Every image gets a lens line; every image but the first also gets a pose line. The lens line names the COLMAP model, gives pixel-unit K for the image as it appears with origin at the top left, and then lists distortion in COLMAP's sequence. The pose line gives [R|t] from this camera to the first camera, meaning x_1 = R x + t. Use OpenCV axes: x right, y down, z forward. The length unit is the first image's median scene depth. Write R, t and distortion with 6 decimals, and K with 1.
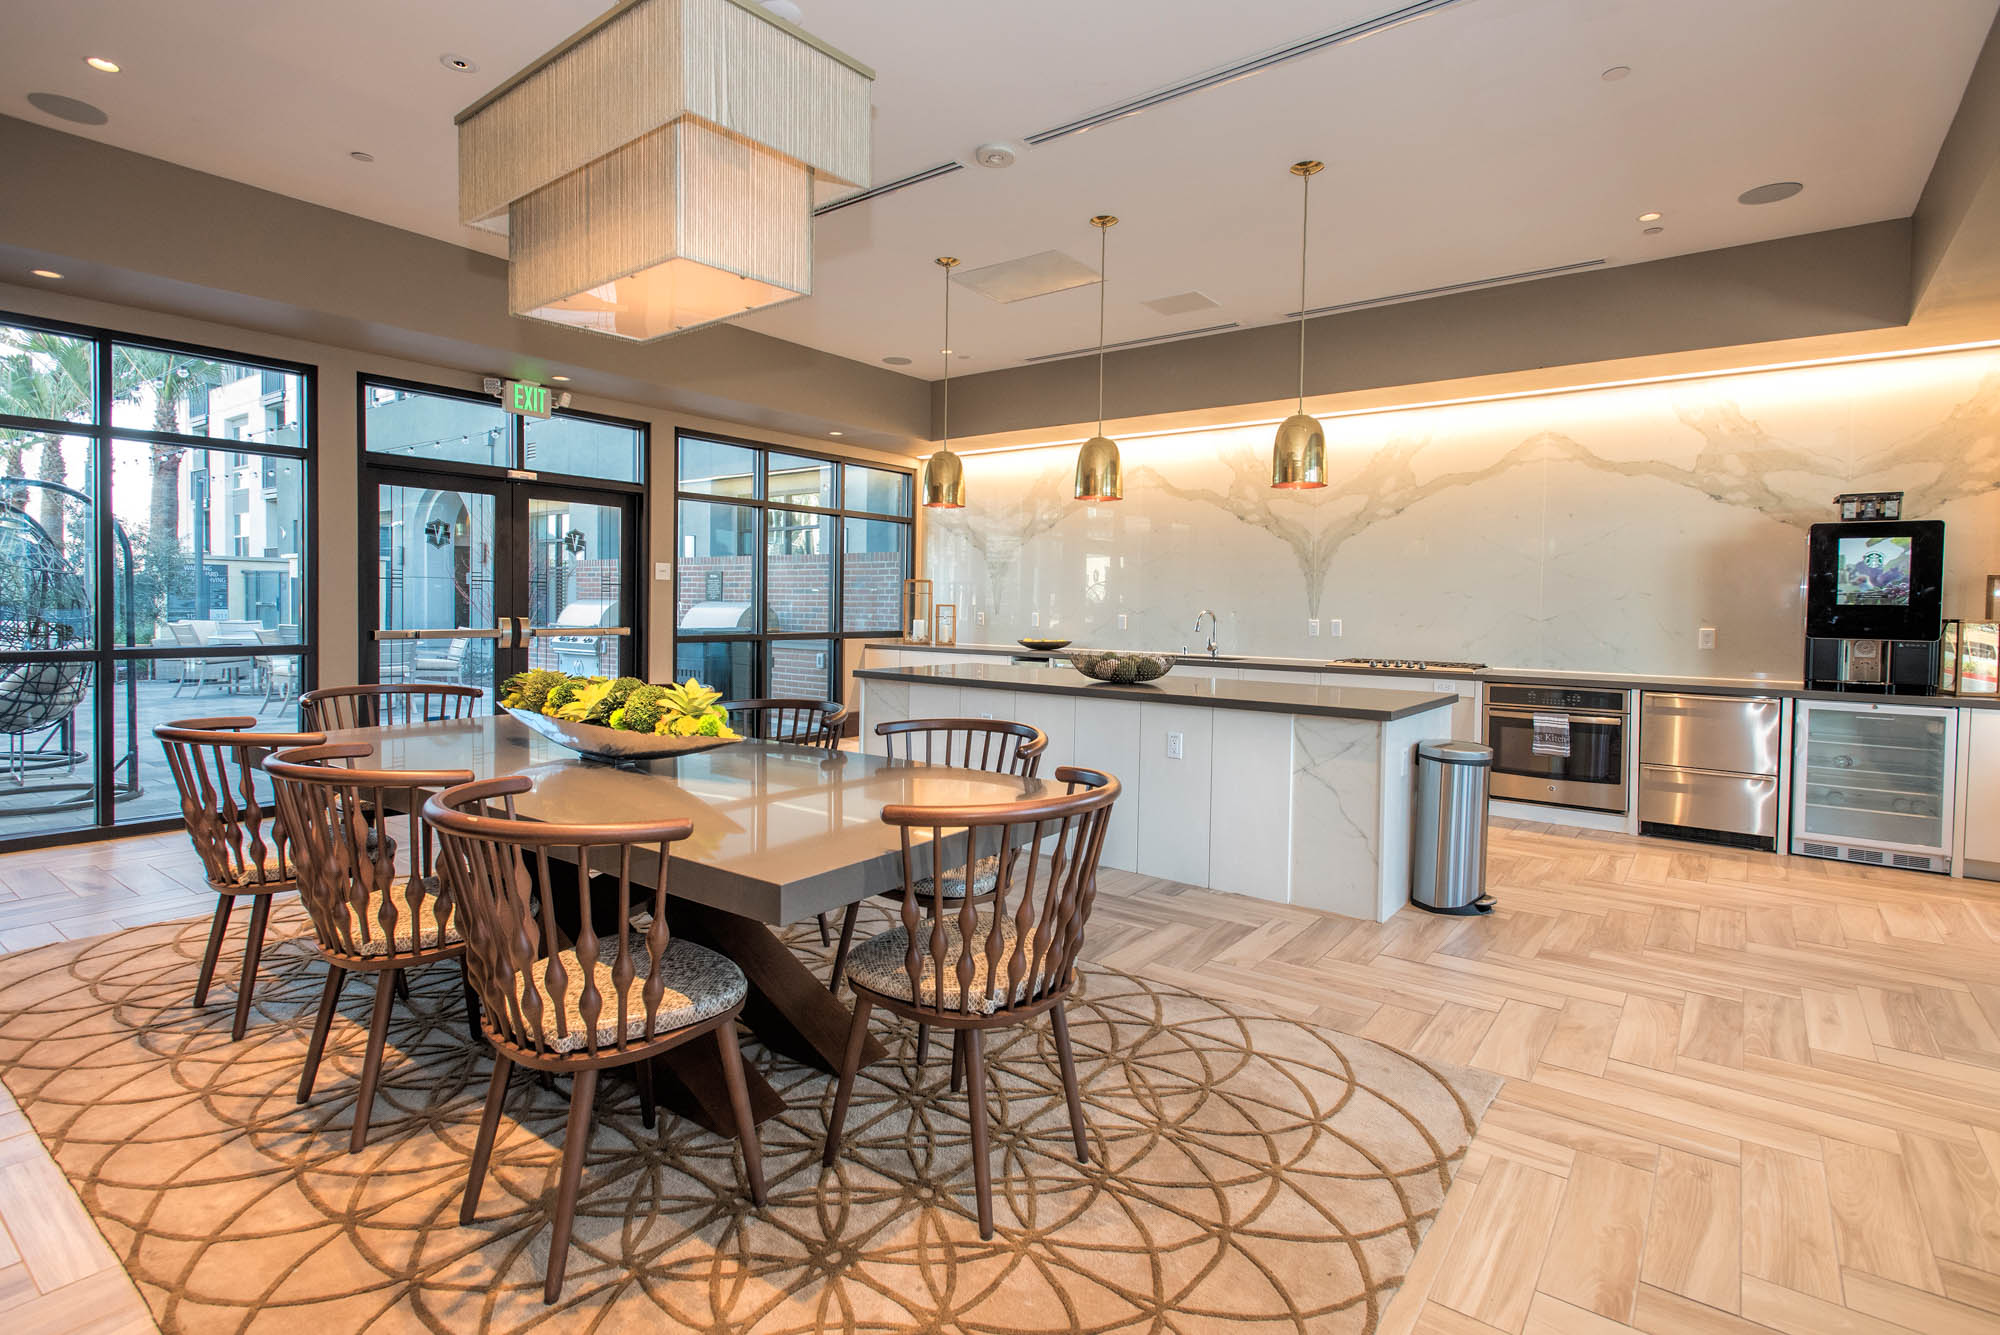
lens RADIAL K [[988.9, 0, 998.0], [0, 988.9, 622.9], [0, 0, 1]] dist [0.015706, -0.004171]
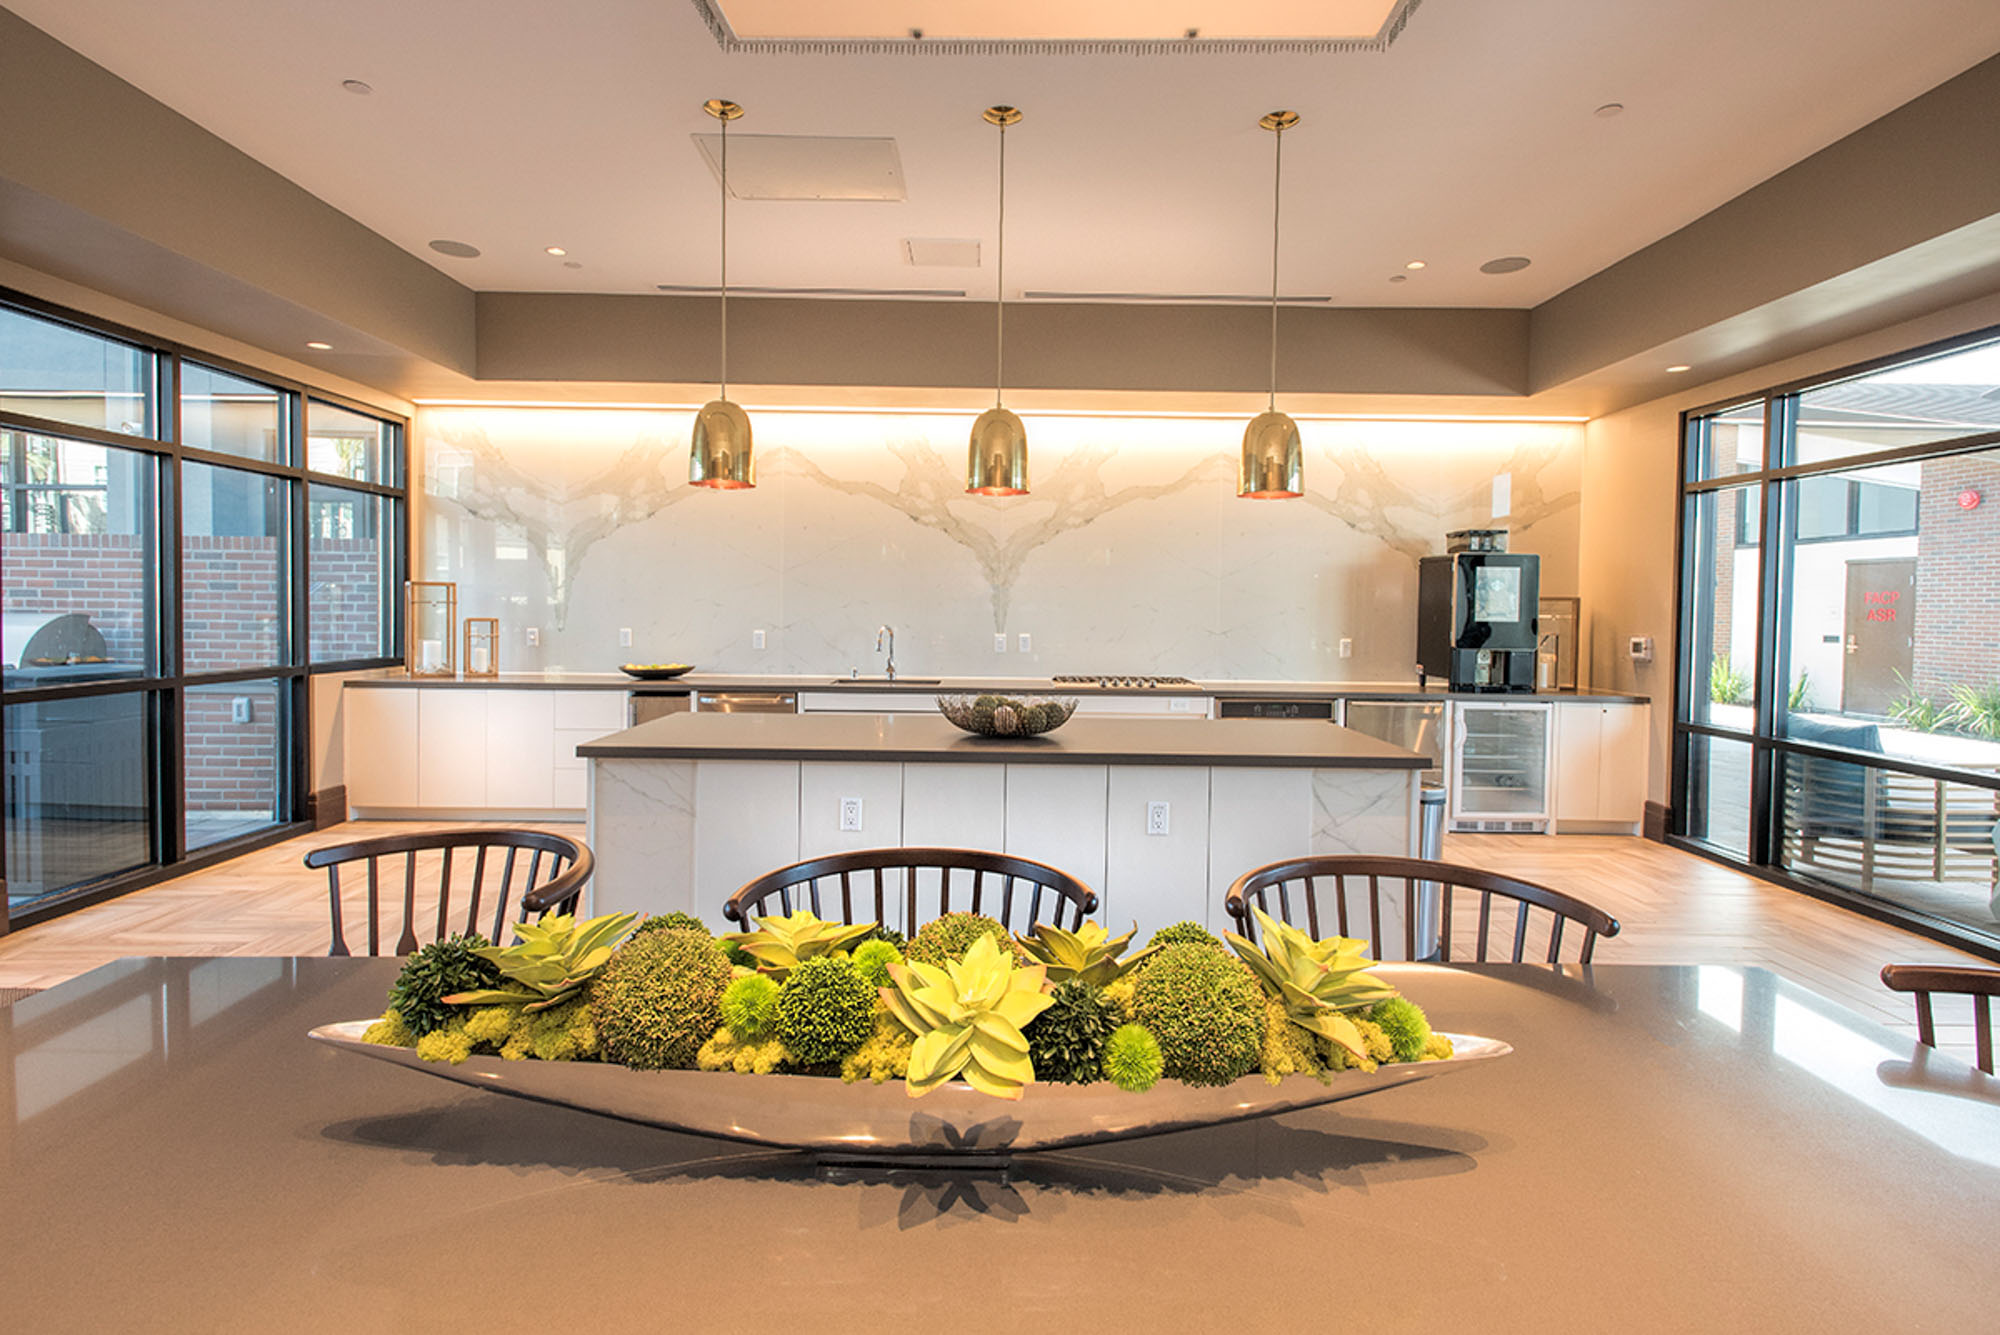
lens RADIAL K [[988.9, 0, 1030.5], [0, 988.9, 628.6], [0, 0, 1]] dist [0.015706, -0.004171]
pose [[0.789253, -0.017110, 0.613830, -0.386540], [0.009621, 0.999834, 0.015500, -0.039545], [-0.613993, -0.006328, 0.789286, 0.459370]]
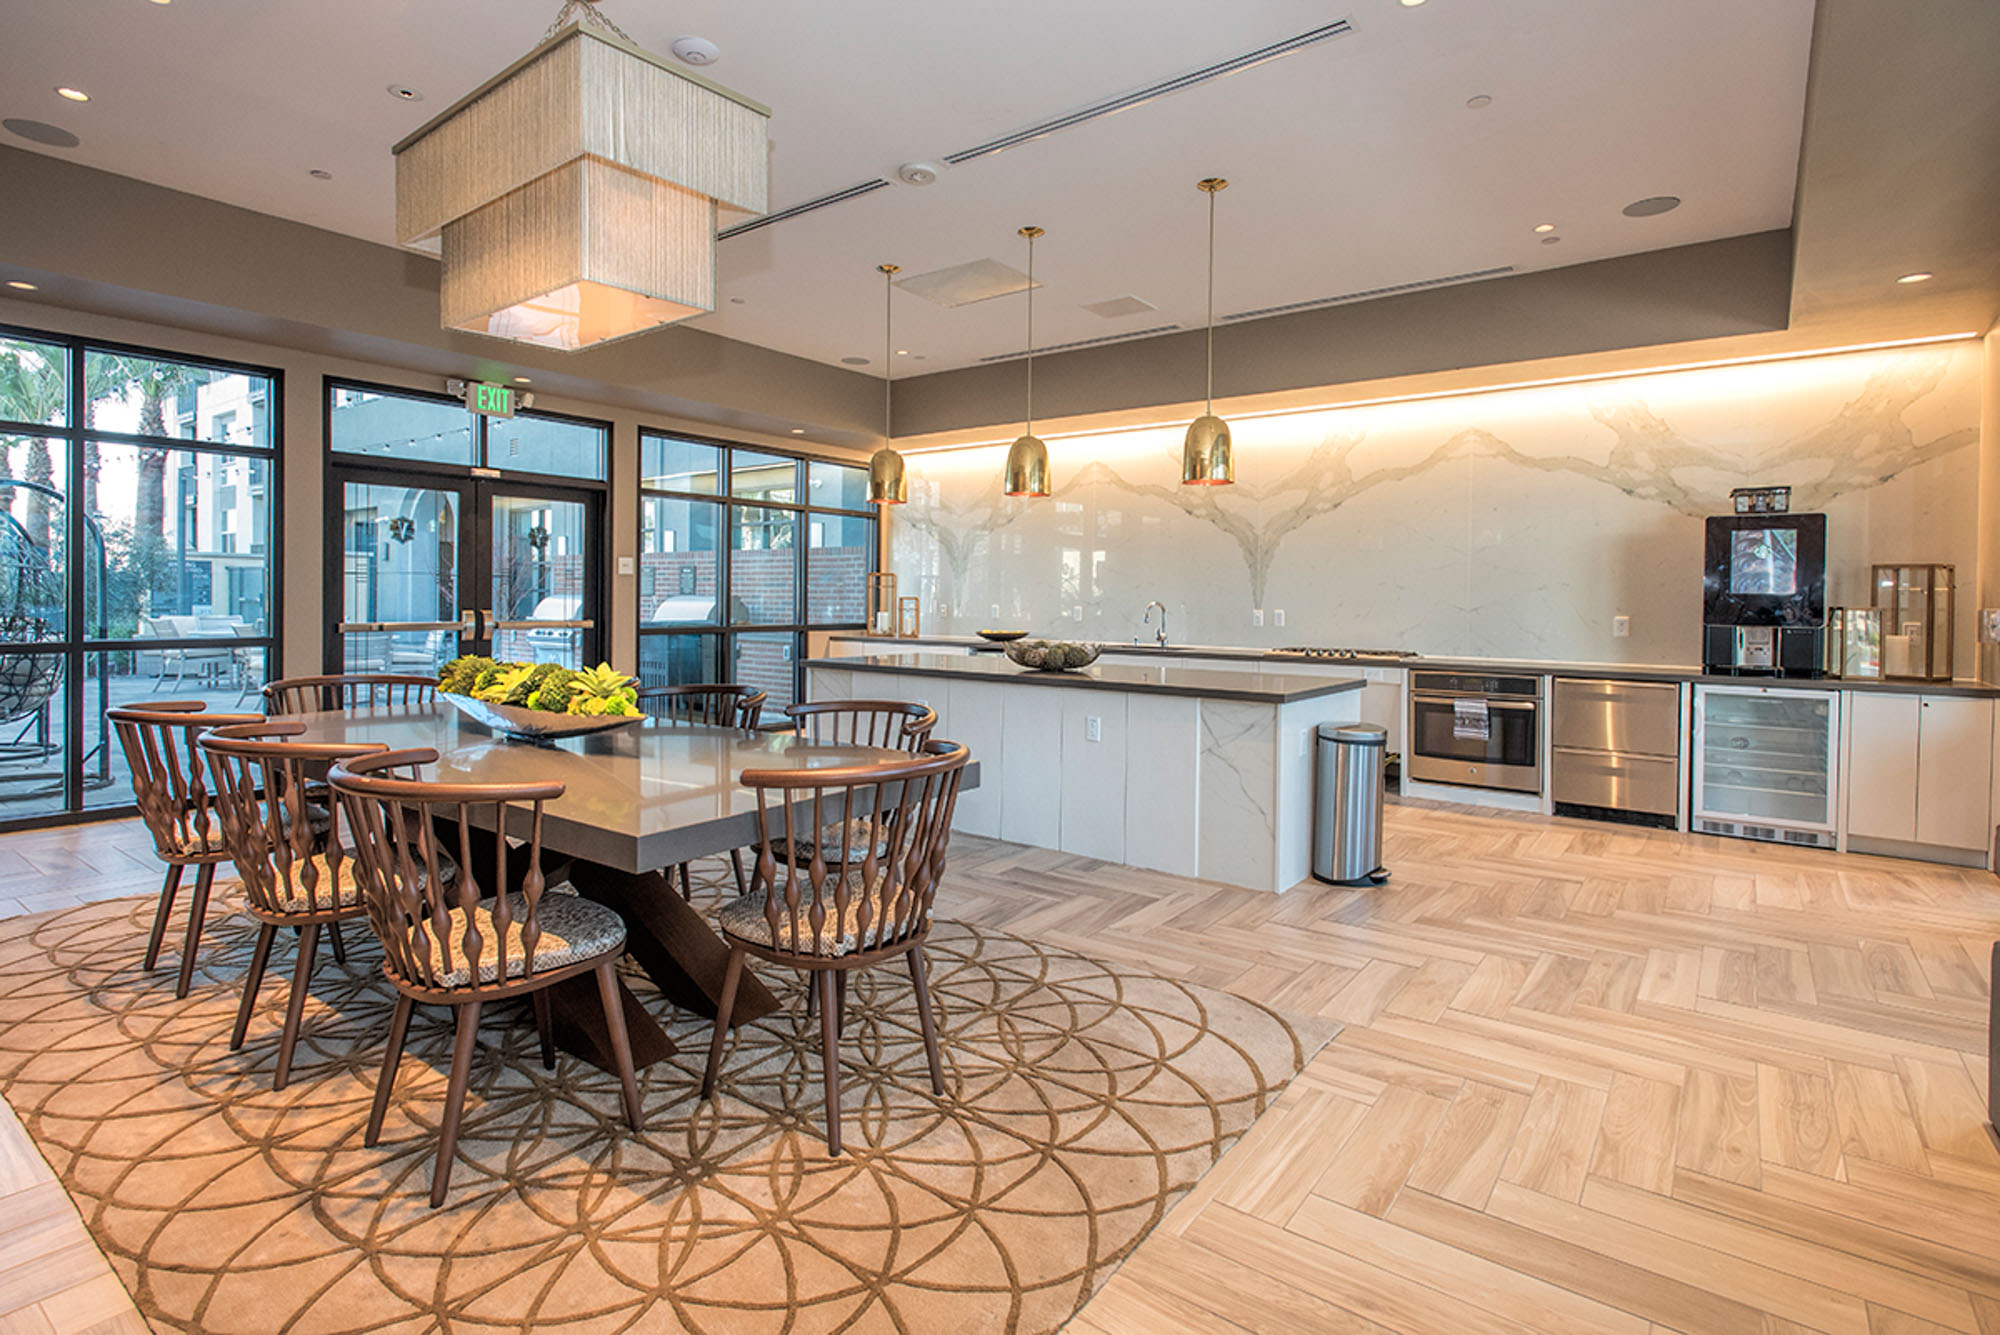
lens RADIAL K [[988.9, 0, 996.1], [0, 988.9, 605.2], [0, 0, 1]] dist [0.015706, -0.004171]
pose [[0.999980, -0.003559, 0.005160, 0.071526], [0.003619, 0.999927, -0.011524, 0.004146], [-0.005118, 0.011543, 0.999920, -0.056781]]
